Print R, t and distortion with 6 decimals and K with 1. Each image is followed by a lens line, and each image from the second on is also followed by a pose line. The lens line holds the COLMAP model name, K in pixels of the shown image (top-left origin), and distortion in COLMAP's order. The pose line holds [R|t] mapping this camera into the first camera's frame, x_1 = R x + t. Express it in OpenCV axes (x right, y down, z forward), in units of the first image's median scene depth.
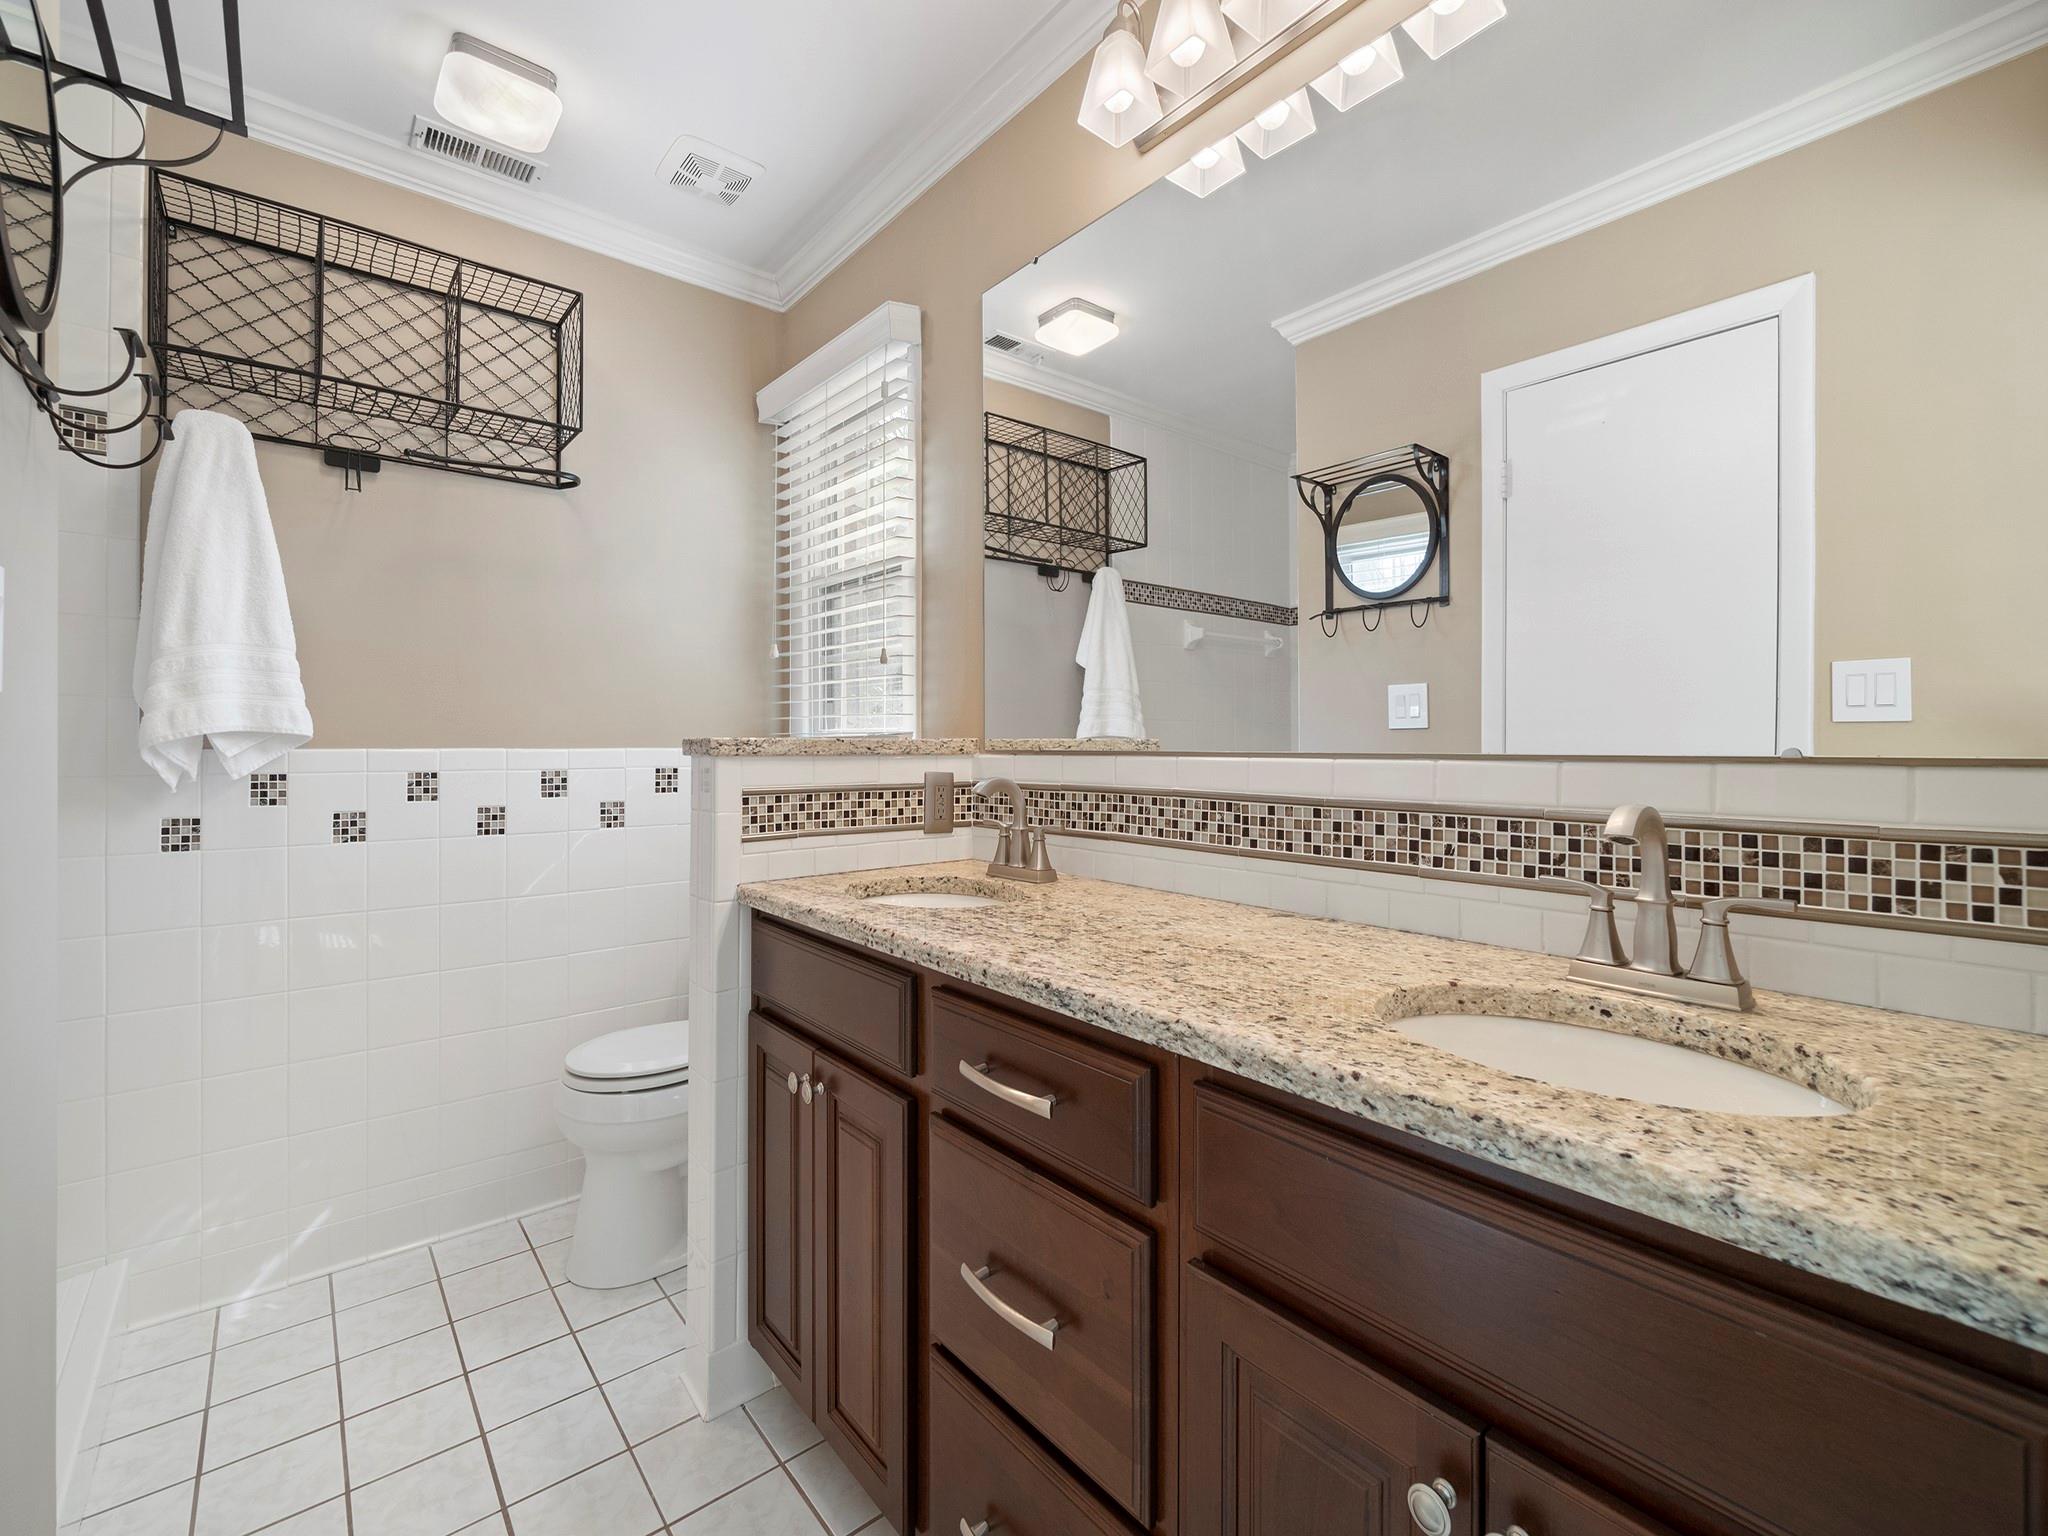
lens RADIAL K [[875.9, 0, 1024.6], [0, 875.9, 745.0], [0, 0, 1]] dist [-0.008786, 0.000069]
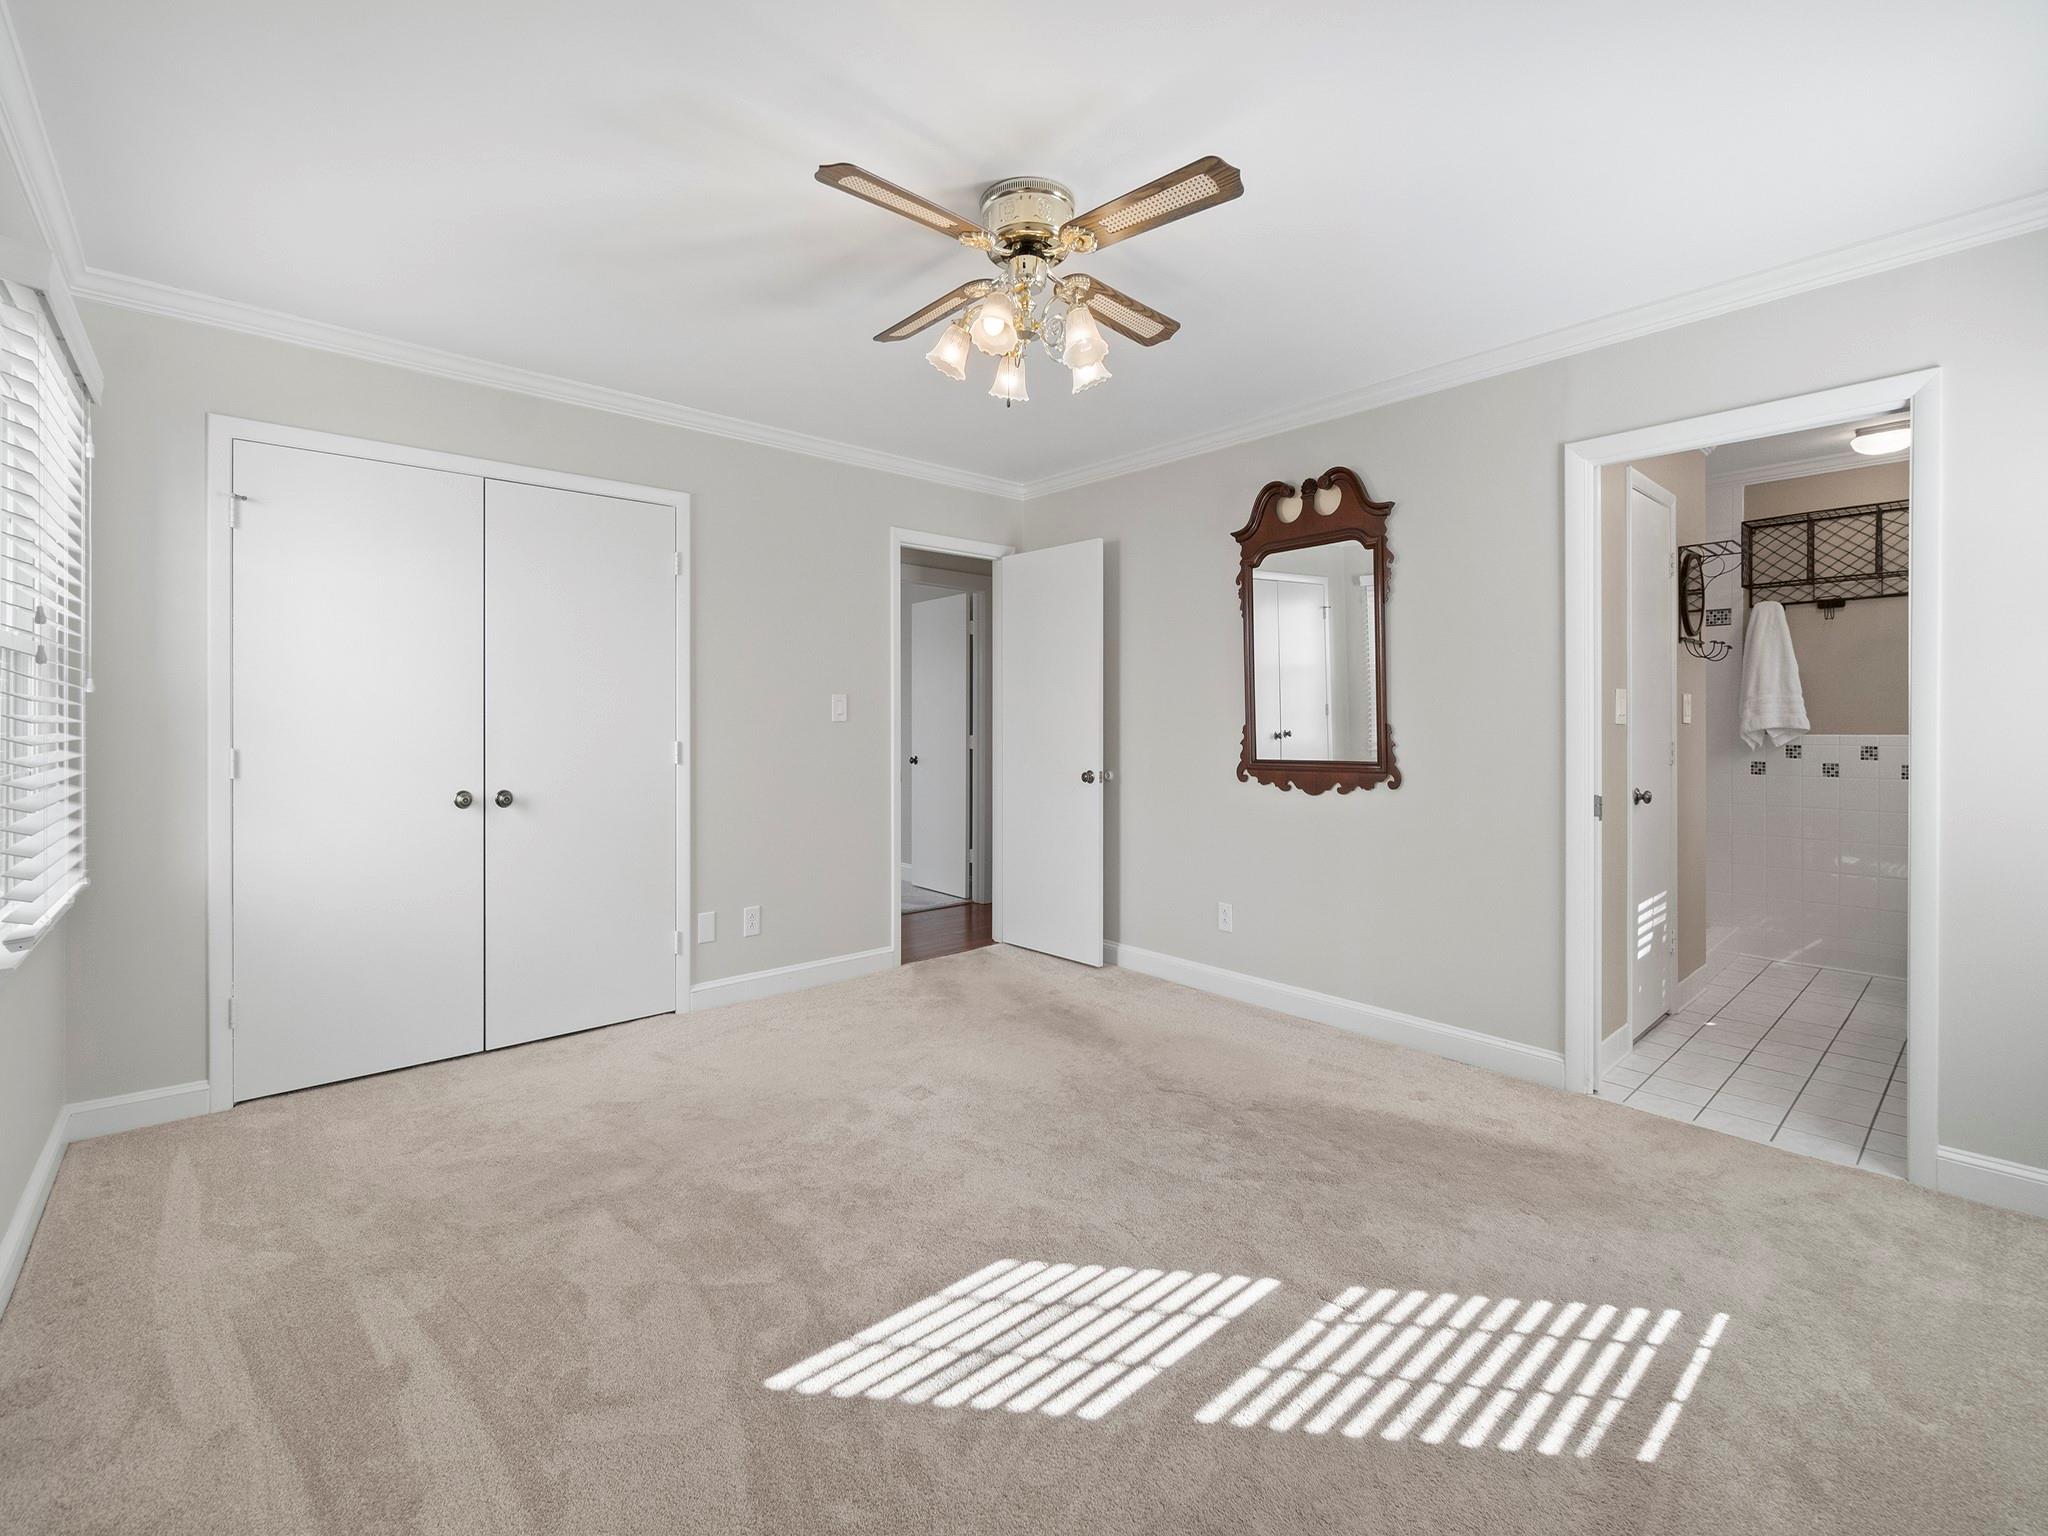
lens RADIAL K [[907.0, 0, 1014.3], [0, 907.0, 727.9], [0, 0, 1]] dist [0.008762, 0.000284]
pose [[0.028628, -0.001605, -0.999589, 1.513920], [0.003012, 0.999994, -0.001520, -0.016117], [0.999586, -0.002968, 0.028633, -1.160360]]
